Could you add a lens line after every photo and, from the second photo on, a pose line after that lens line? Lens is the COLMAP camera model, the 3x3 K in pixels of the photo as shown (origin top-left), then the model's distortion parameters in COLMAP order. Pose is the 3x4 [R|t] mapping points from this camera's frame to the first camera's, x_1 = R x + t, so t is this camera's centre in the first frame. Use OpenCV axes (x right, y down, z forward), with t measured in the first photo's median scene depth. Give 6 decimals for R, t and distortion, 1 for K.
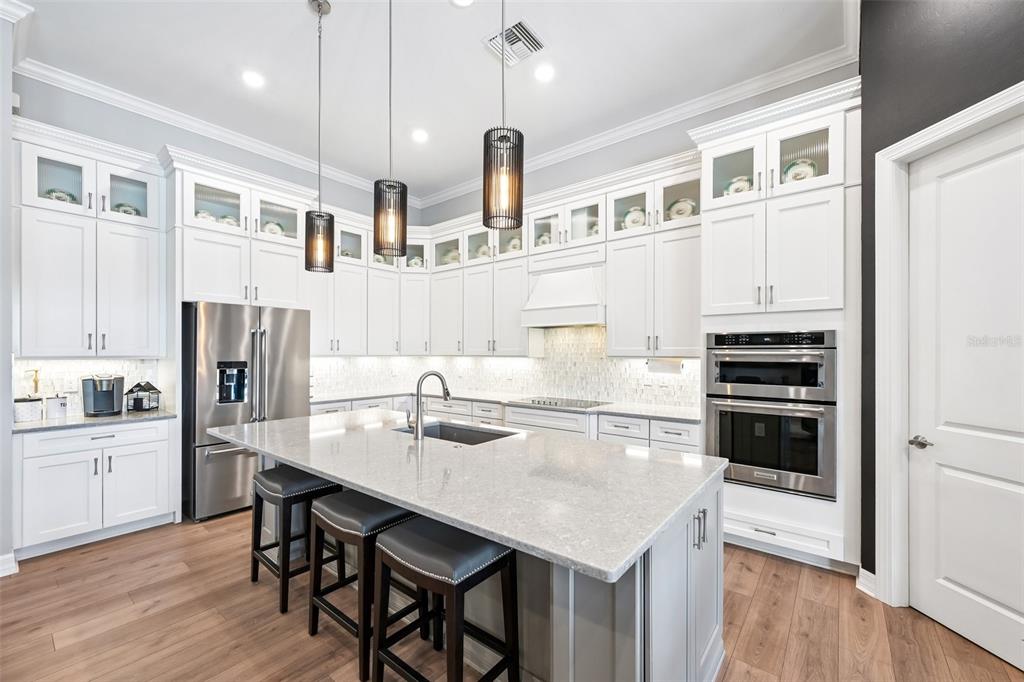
lens RADIAL K [[409.4, 0, 514.2], [0, 409.4, 348.8], [0, 0, 1]] dist [-0.001803, 0.000546]
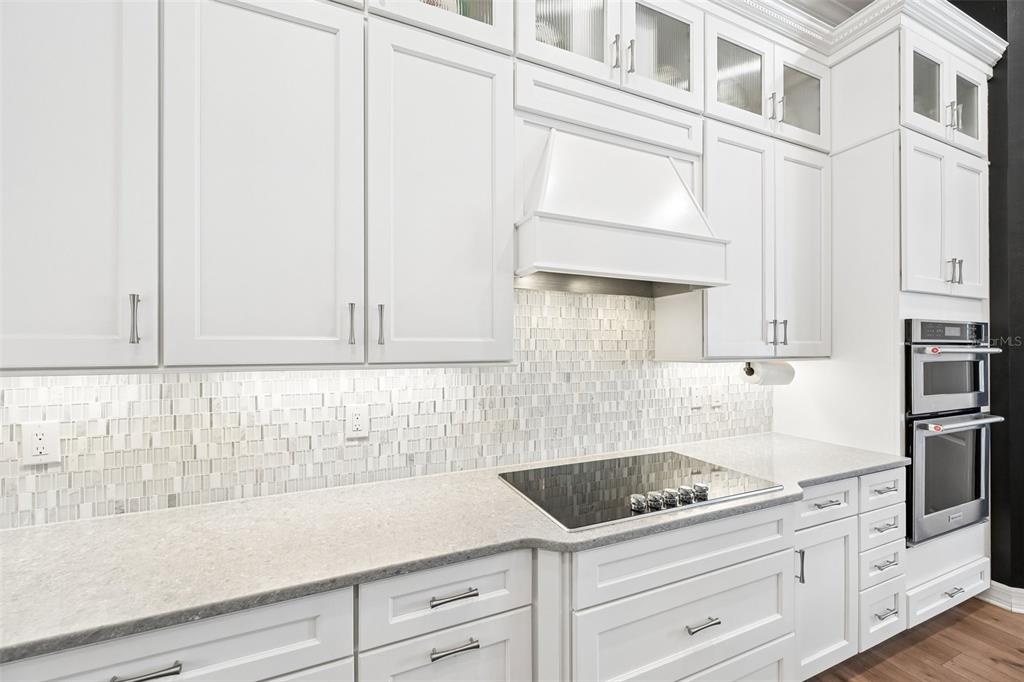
lens RADIAL K [[409.4, 0, 514.5], [0, 409.4, 346.8], [0, 0, 1]] dist [-0.001803, 0.000546]
pose [[0.458140, 0.004671, 0.888868, -0.263636], [-0.007776, 0.999969, -0.001247, 0.006767], [-0.888846, -0.006341, 0.458163, 0.876189]]
